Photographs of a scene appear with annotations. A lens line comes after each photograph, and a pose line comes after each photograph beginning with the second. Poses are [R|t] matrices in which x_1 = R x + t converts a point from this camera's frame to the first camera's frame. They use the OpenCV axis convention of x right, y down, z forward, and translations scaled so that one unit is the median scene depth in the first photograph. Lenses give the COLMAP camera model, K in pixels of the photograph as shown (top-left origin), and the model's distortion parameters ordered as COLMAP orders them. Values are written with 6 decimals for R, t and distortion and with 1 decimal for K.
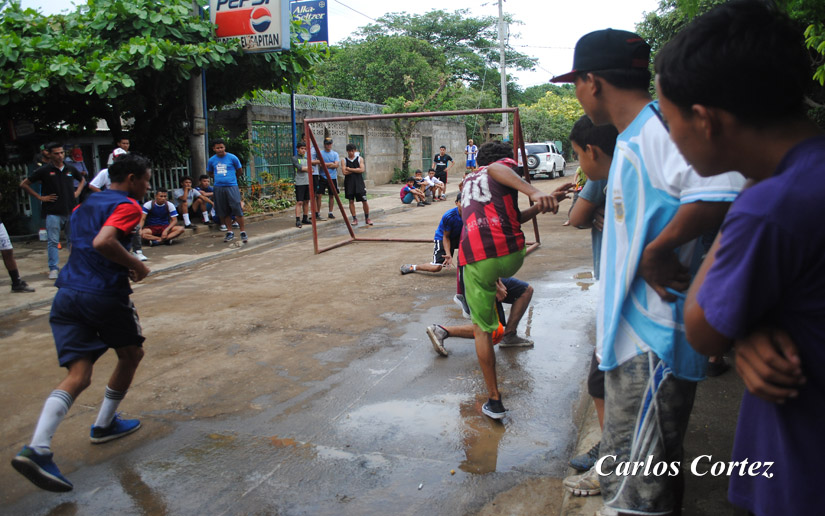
lens RADIAL K [[680.3, 0, 411.5], [0, 680.3, 274.9], [0, 0, 1]] dist [-0.073482, 0.011075]
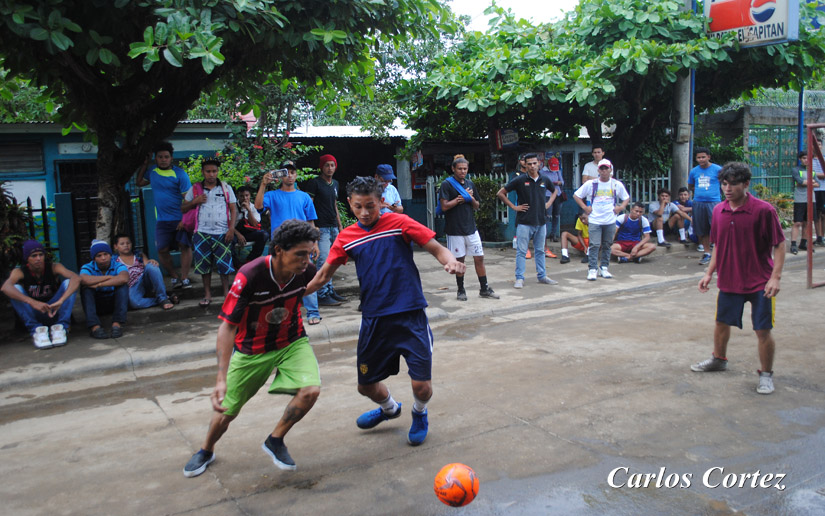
lens RADIAL K [[807.9, 0, 412.5], [0, 807.9, 258.0], [0, 0, 1]] dist [-0.061643, 0.005927]
pose [[0.768166, 0.075022, -0.635840, 0.102148], [-0.097923, 0.995194, -0.000880, -0.020718], [0.632718, 0.062940, 0.771820, -0.039966]]
